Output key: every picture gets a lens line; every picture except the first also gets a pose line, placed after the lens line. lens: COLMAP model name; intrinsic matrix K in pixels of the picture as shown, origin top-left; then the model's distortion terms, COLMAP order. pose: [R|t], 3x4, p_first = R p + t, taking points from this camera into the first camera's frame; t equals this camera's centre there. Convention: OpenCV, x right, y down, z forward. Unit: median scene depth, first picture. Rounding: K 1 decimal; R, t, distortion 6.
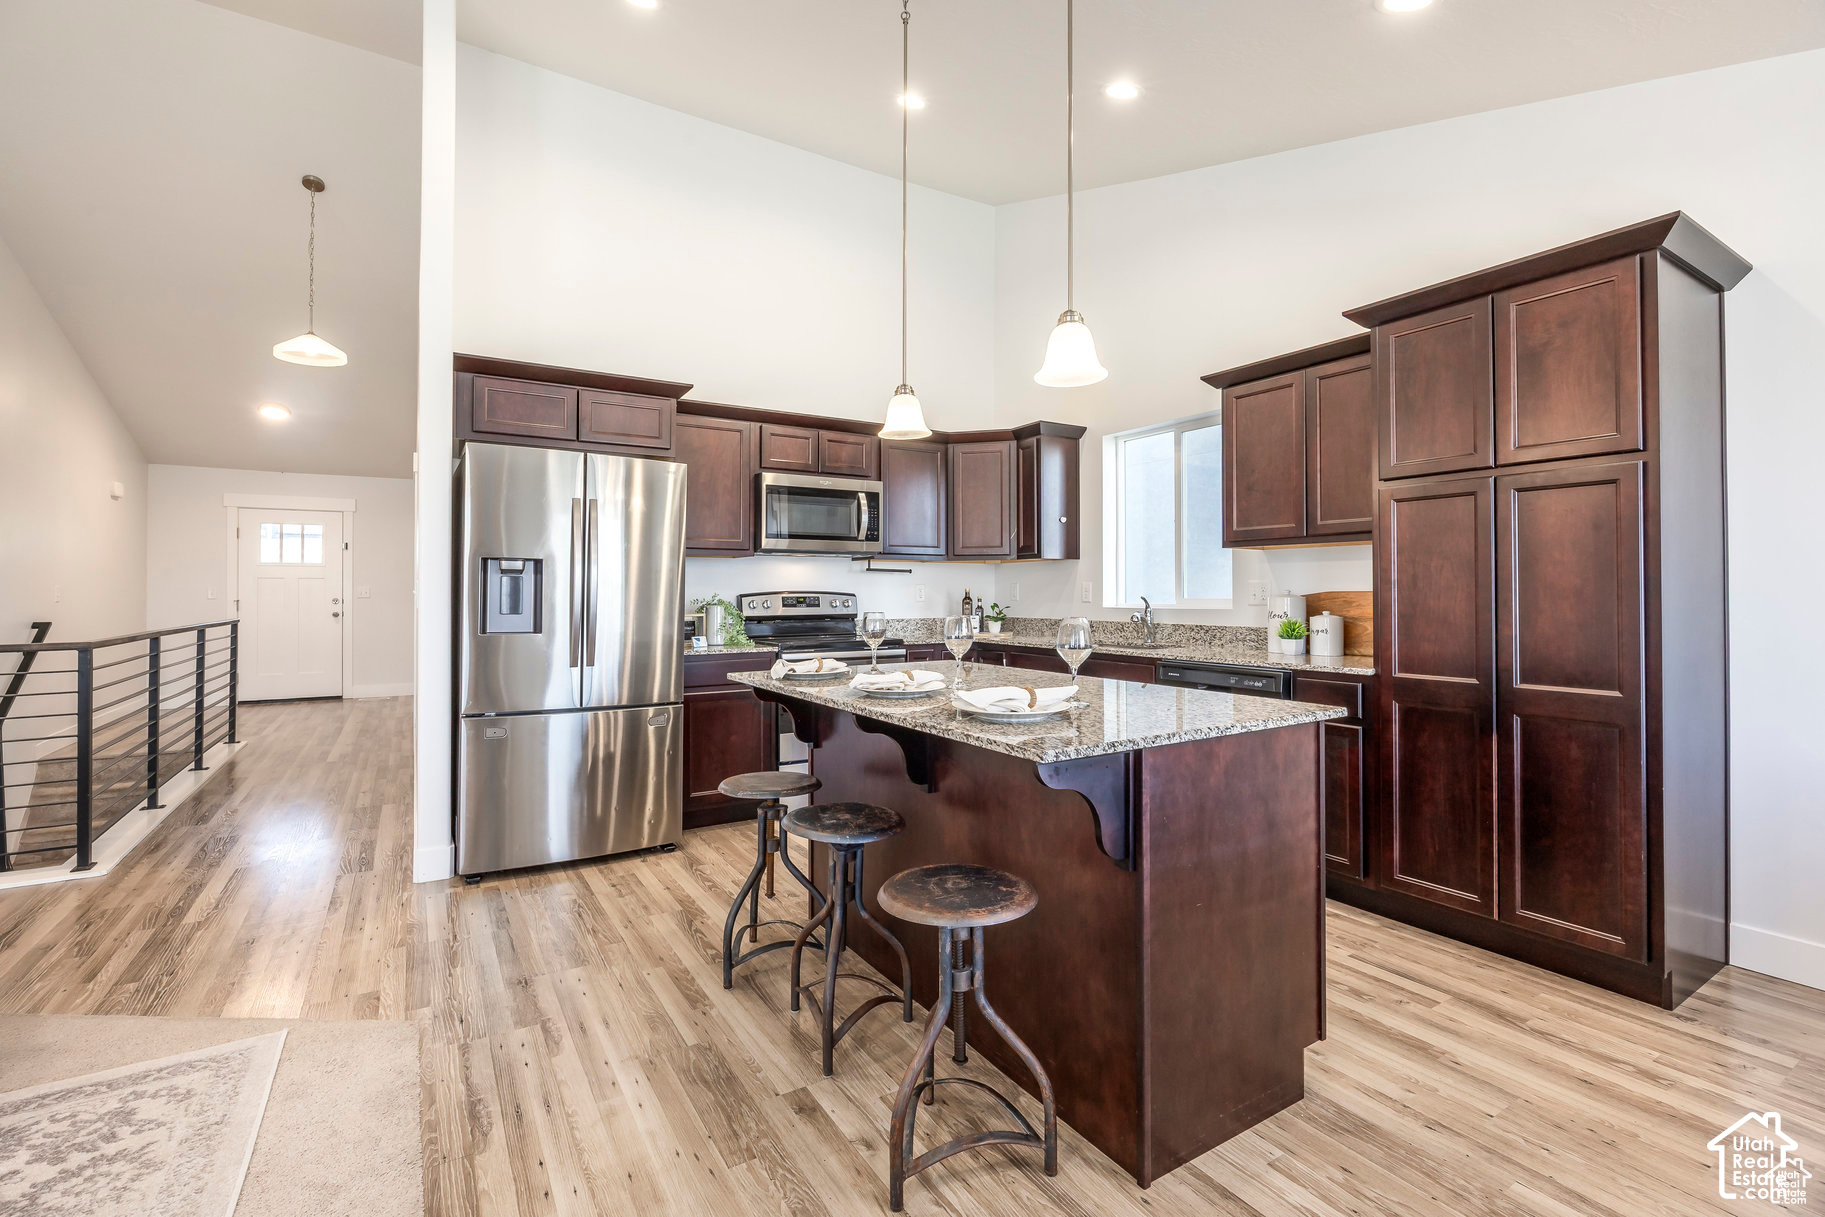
lens RADIAL K [[790.7, 0, 908.5], [0, 790.7, 587.8], [0, 0, 1]] dist [-0.002753, -0.000813]
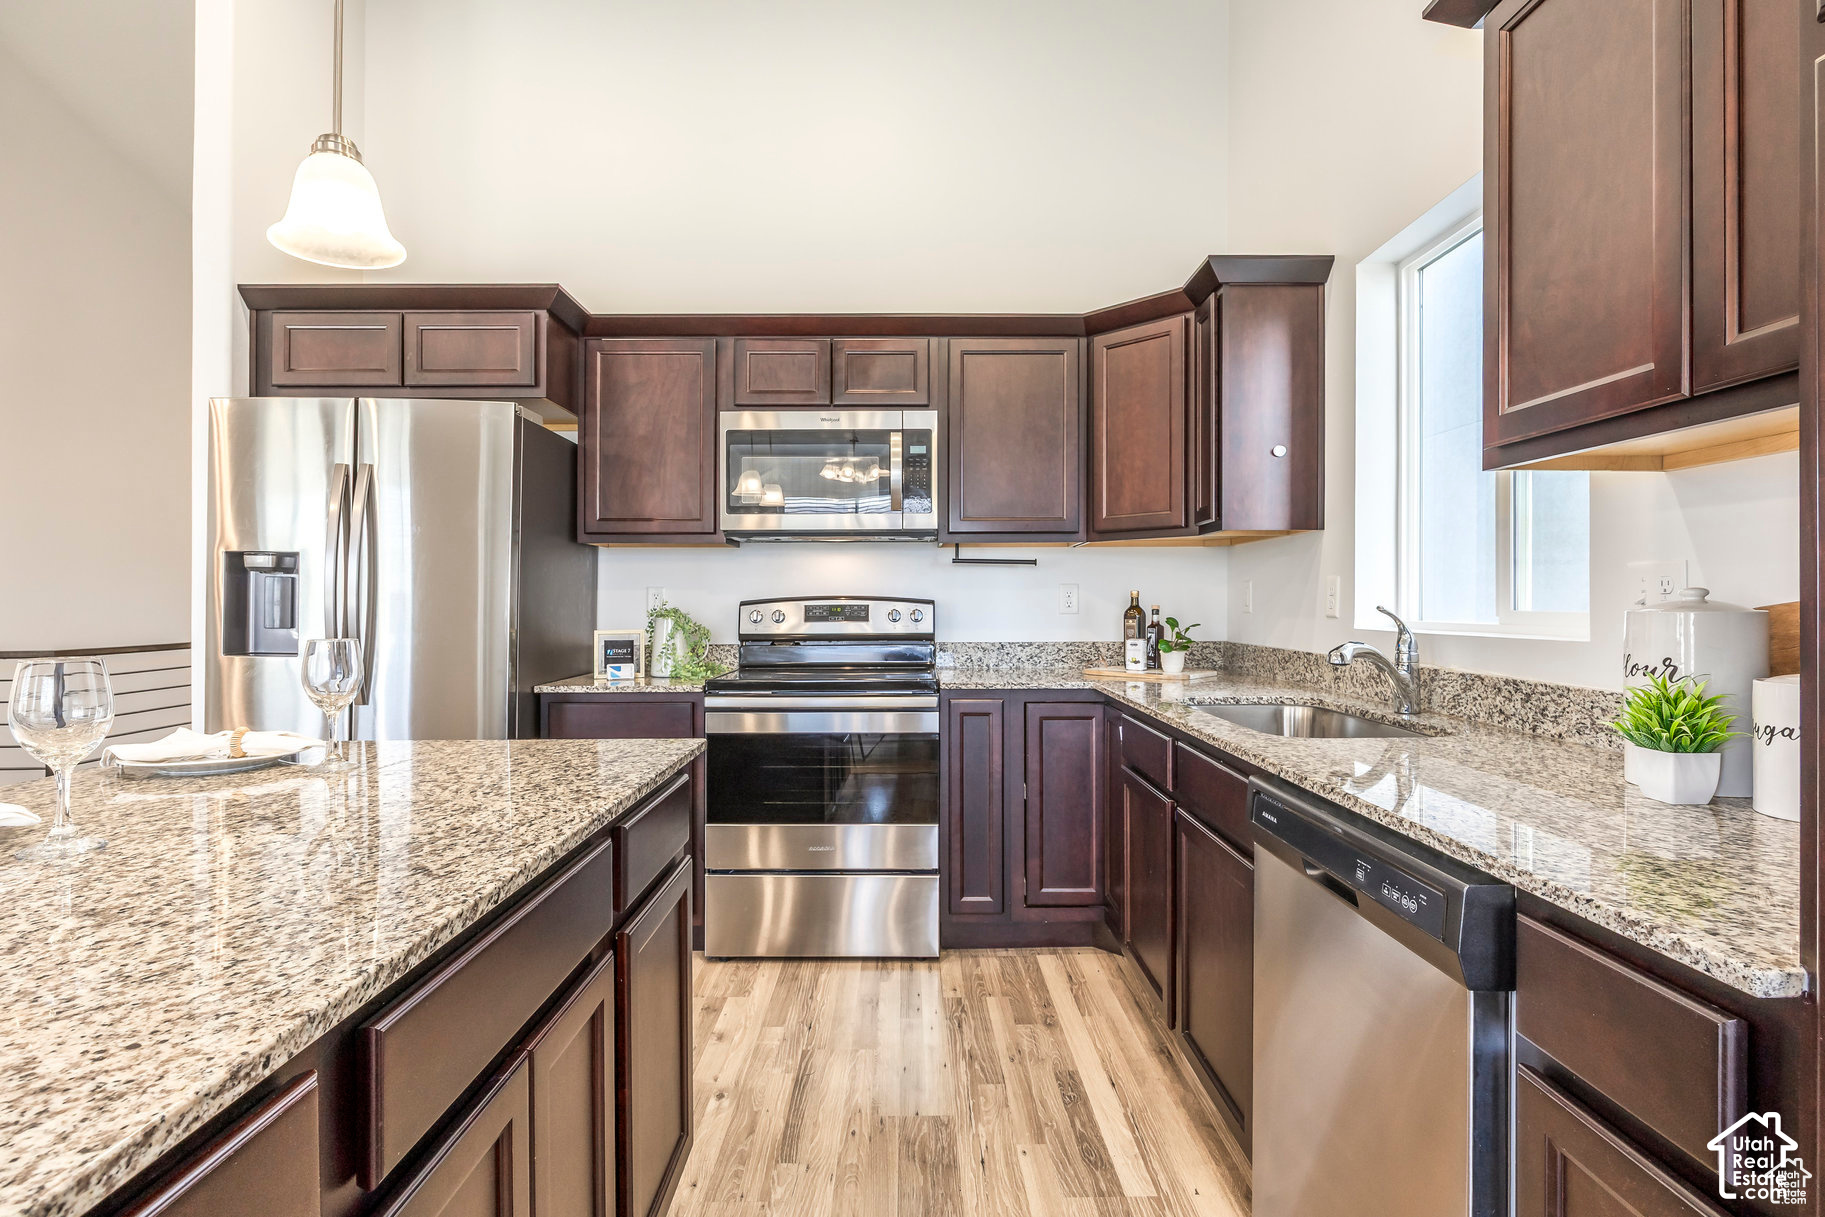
lens RADIAL K [[910.3, 0, 912.5], [0, 910.3, 608.5], [0, 0, 1]] dist [-0.011580, -0.000249]
pose [[0.860895, 0.004700, -0.508760, 0.286424], [0.003903, 0.999867, 0.015840, 0.002629], [0.508767, -0.015623, 0.860762, 0.386487]]
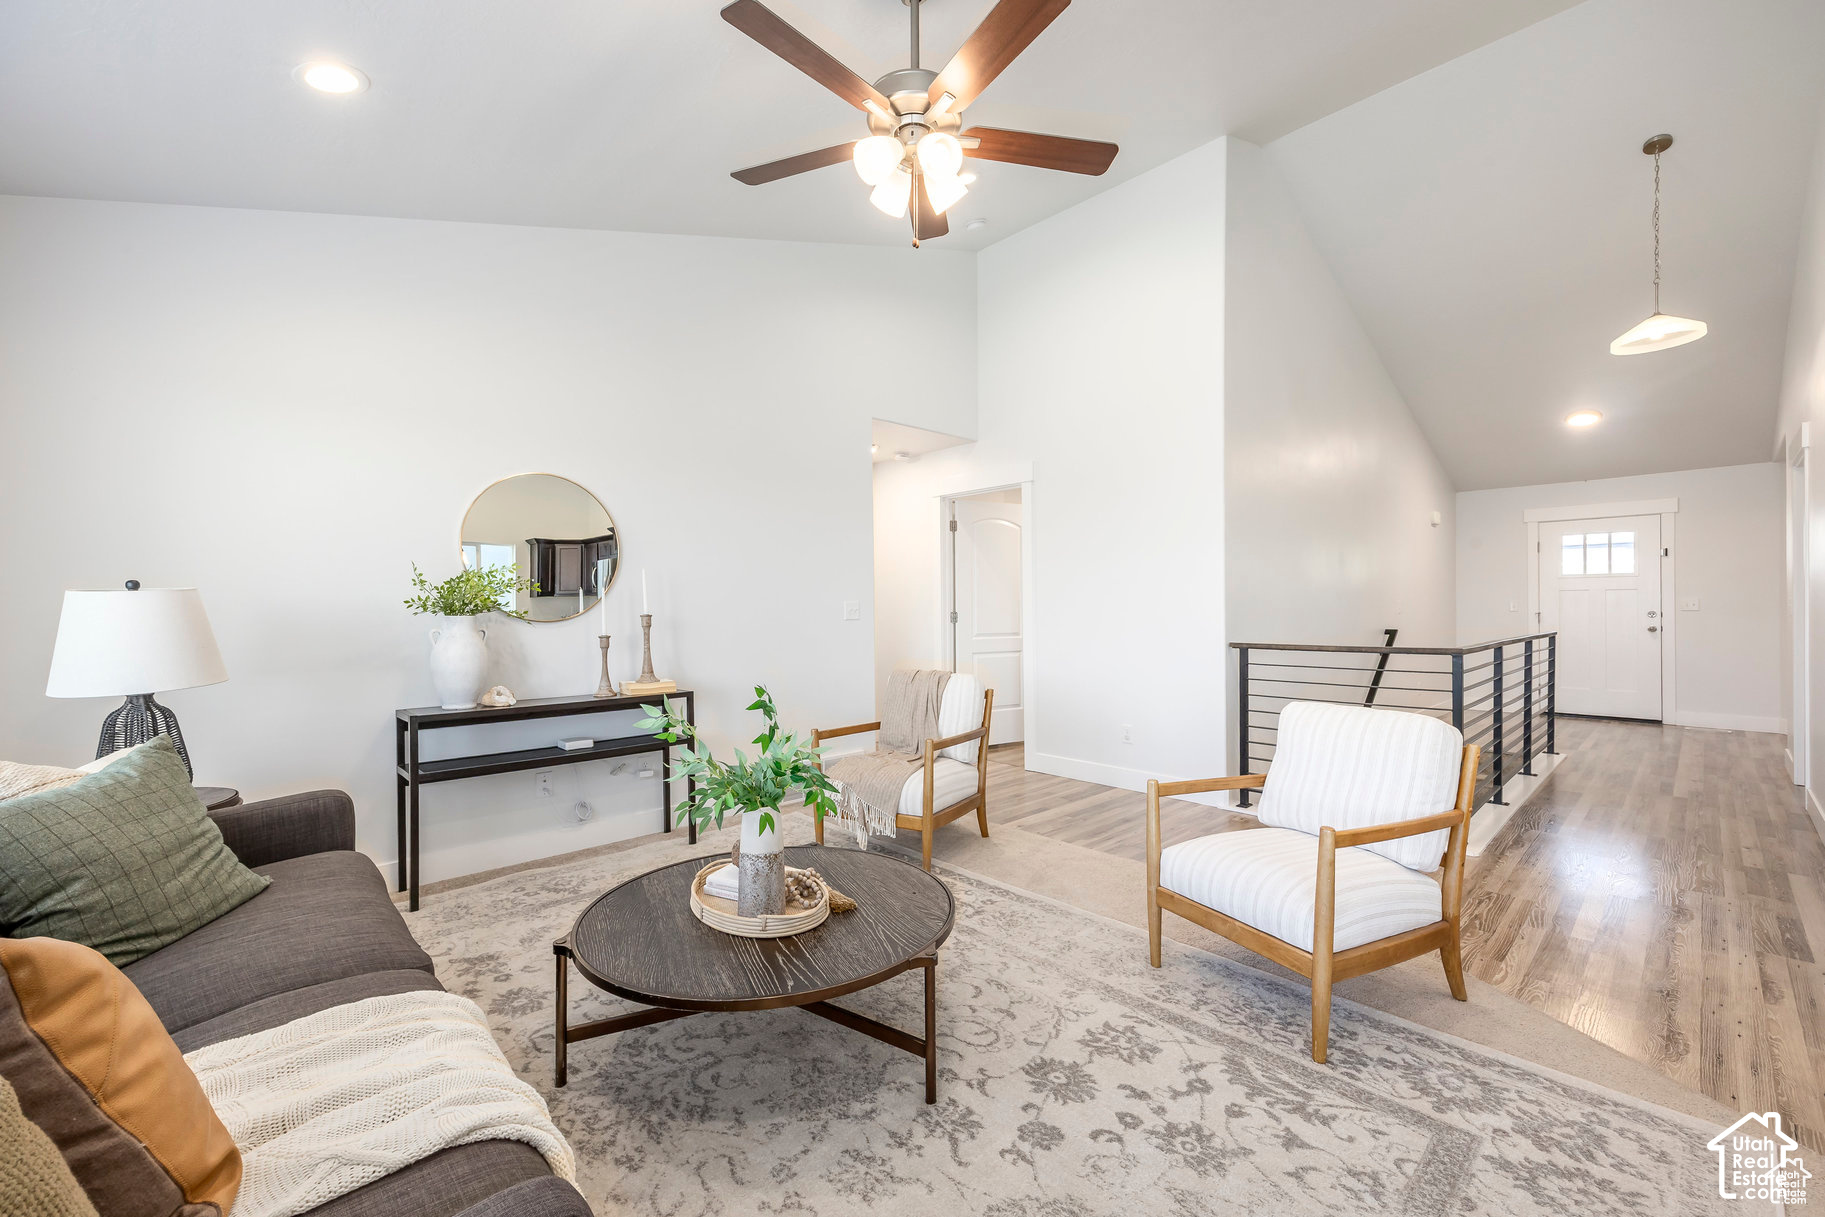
lens RADIAL K [[769.7, 0, 930.4], [0, 769.7, 609.4], [0, 0, 1]] dist [0.009068, -0.000567]
pose [[0.239638, -0.001870, -0.970861, -0.093788], [0.012286, 0.999924, 0.001107, 0.000414], [0.970785, -0.012193, 0.239642, -0.011100]]
